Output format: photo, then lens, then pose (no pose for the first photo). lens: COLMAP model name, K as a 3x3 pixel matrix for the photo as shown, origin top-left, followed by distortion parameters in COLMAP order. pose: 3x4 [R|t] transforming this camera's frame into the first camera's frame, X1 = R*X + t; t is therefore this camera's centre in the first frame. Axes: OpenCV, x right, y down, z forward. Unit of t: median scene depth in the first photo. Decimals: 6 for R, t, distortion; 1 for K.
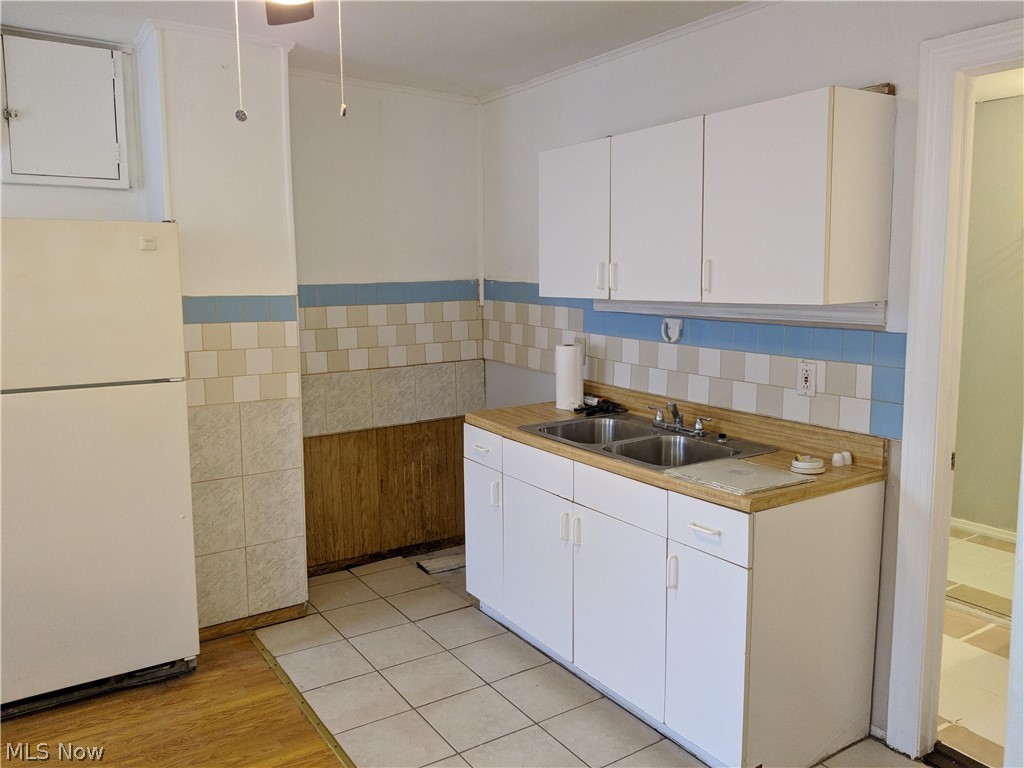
lens RADIAL K [[799.0, 0, 512.0], [0, 799.0, 384.0], [0, 0, 1]] dist [0.051081, -0.060520]
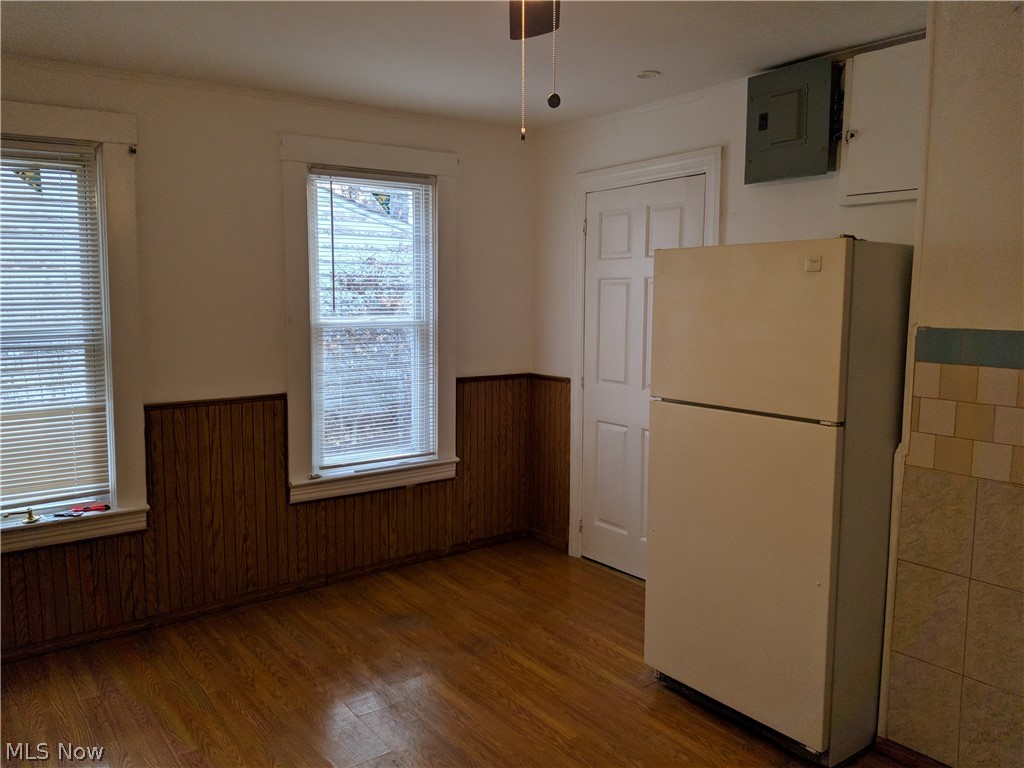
lens RADIAL K [[799.0, 0, 512.0], [0, 799.0, 384.0], [0, 0, 1]] dist [0.051081, -0.060520]
pose [[0.063682, 0.114068, -0.991430, 0.348080], [-0.148910, 0.983411, 0.103580, -0.073419], [0.986798, 0.141038, 0.079612, 0.525220]]
